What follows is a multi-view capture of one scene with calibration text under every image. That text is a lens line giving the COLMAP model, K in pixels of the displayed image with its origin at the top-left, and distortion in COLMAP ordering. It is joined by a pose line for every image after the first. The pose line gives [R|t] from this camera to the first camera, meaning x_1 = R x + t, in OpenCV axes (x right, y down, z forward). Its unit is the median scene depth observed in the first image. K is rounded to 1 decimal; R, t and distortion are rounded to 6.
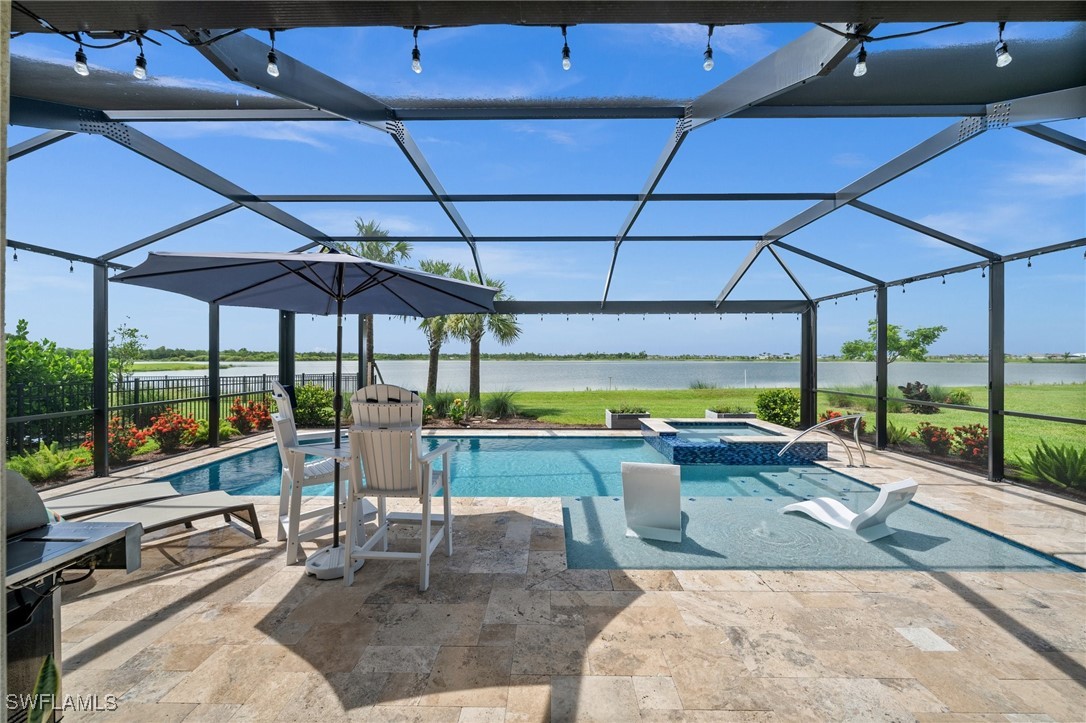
lens RADIAL K [[431.4, 0, 542.7], [0, 431.4, 354.4], [0, 0, 1]] dist [0.001752, -0.000305]
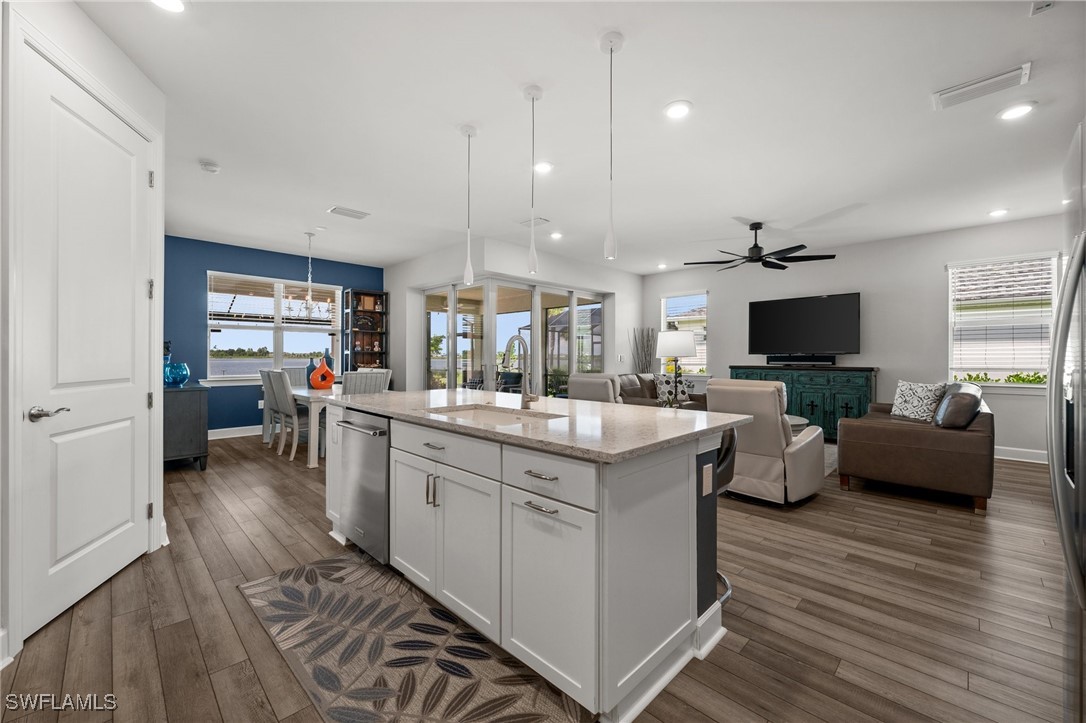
lens RADIAL K [[431.4, 0, 546.1], [0, 431.4, 358.3], [0, 0, 1]] dist [0.001752, -0.000305]
pose [[0.691065, -0.000426, 0.722792, -0.206933], [-0.010019, 0.999898, 0.010169, 0.016322], [-0.722723, -0.014269, 0.690991, -0.959471]]
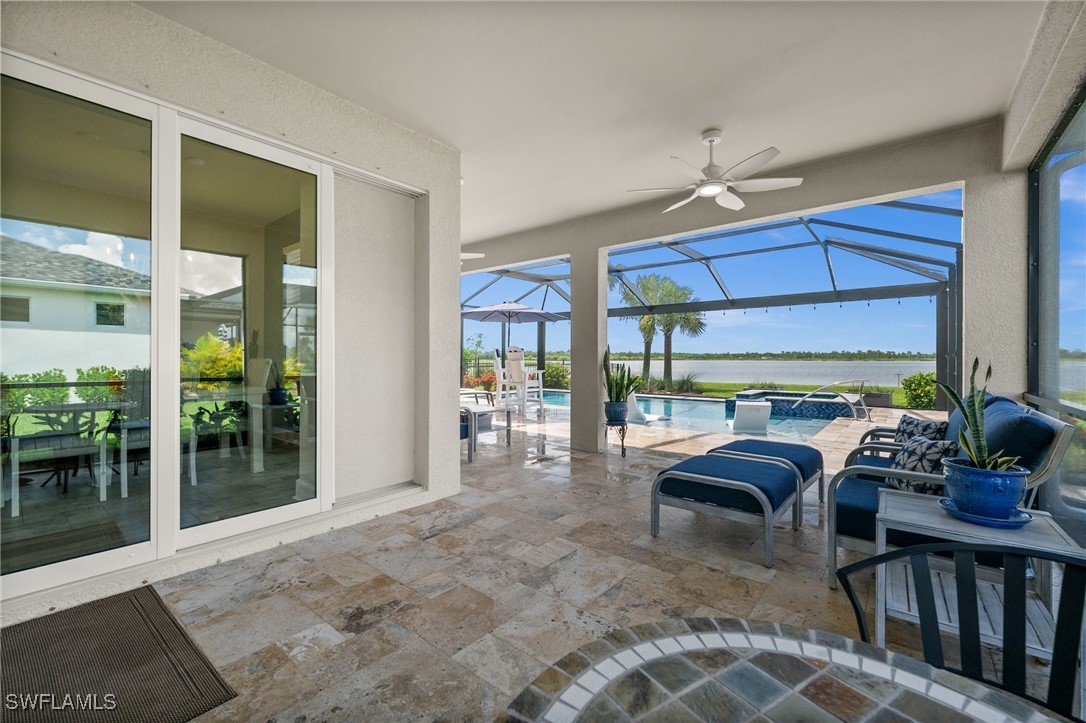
lens RADIAL K [[451.8, 0, 543.4], [0, 451.8, 359.5], [0, 0, 1]] dist [0.000423, -0.000178]
pose [[0.780523, -0.000238, -0.625127, 0.532696], [0.006925, 0.999942, 0.008265, 0.039760], [0.625089, -0.010780, 0.780479, -0.404435]]
